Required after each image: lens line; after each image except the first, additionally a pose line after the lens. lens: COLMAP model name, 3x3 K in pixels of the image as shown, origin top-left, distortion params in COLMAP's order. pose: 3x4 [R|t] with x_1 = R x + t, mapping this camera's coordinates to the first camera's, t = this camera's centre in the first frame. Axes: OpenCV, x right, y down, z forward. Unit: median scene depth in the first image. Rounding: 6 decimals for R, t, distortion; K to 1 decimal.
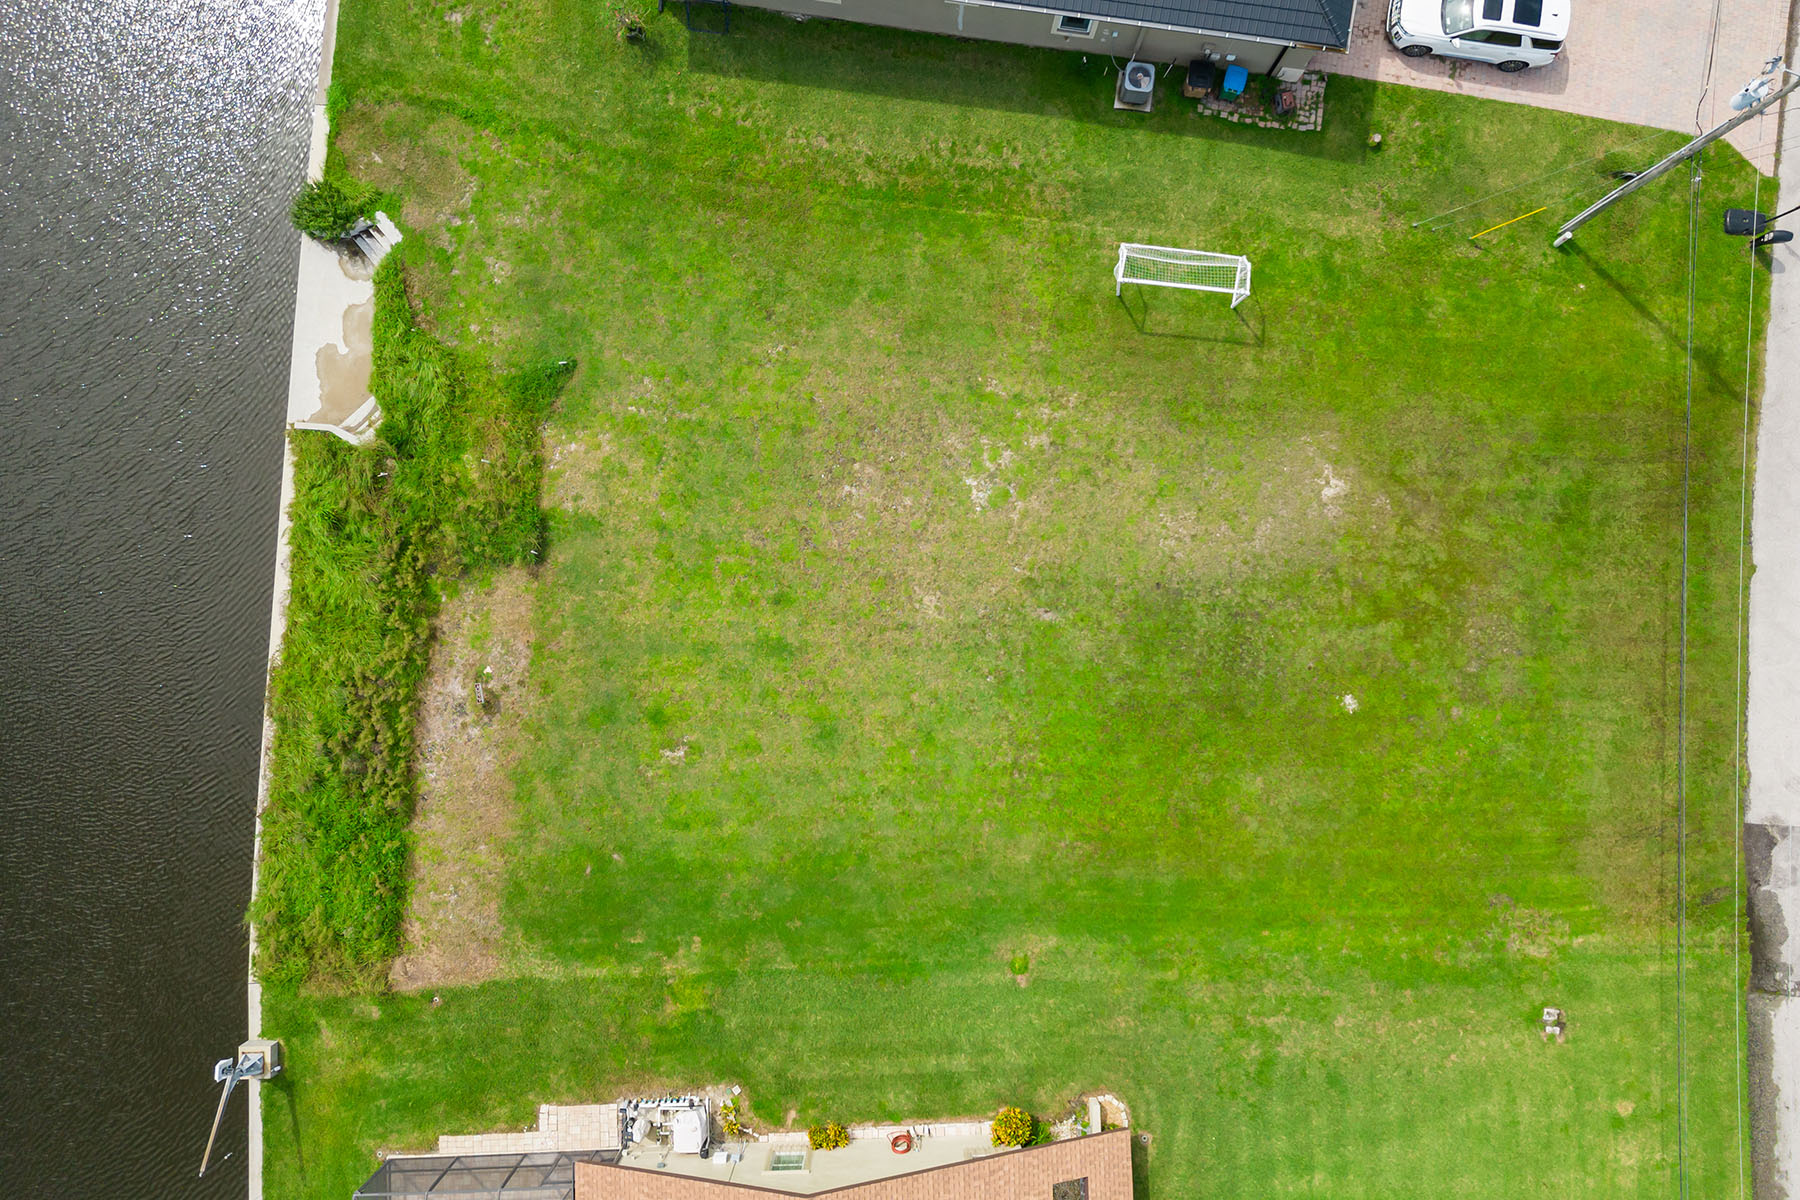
lens RADIAL K [[1268.8, 0, 890.0], [0, 1268.8, 596.3], [0, 0, 1]] dist [0.074989, -0.074732]
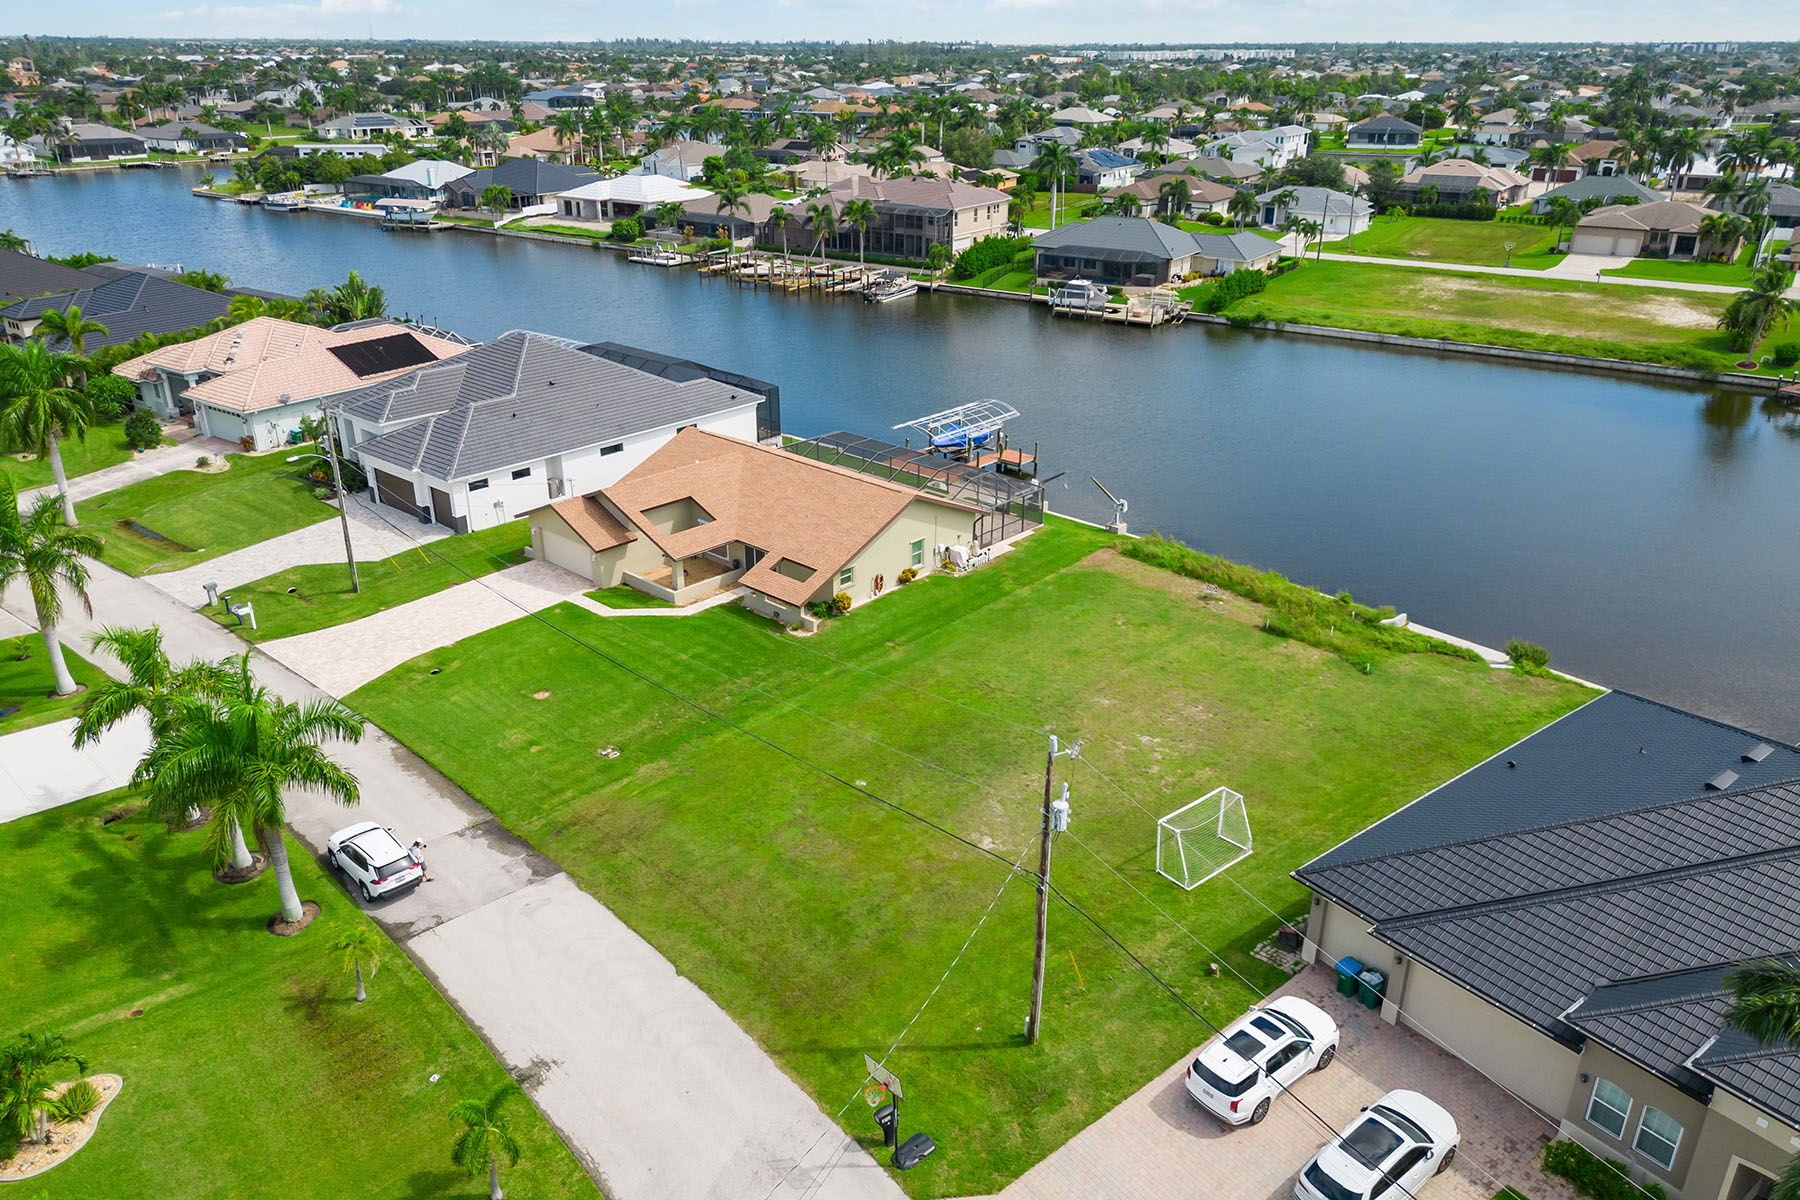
lens RADIAL K [[1258.2, 0, 891.4], [0, 1258.2, 601.1], [0, 0, 1]] dist [0.077088, -0.079874]
pose [[-0.704807, 0.281868, -0.650997, 1.155346], [-0.709135, -0.254901, 0.657384, -0.773101], [0.019356, 0.924973, 0.379538, 0.311693]]
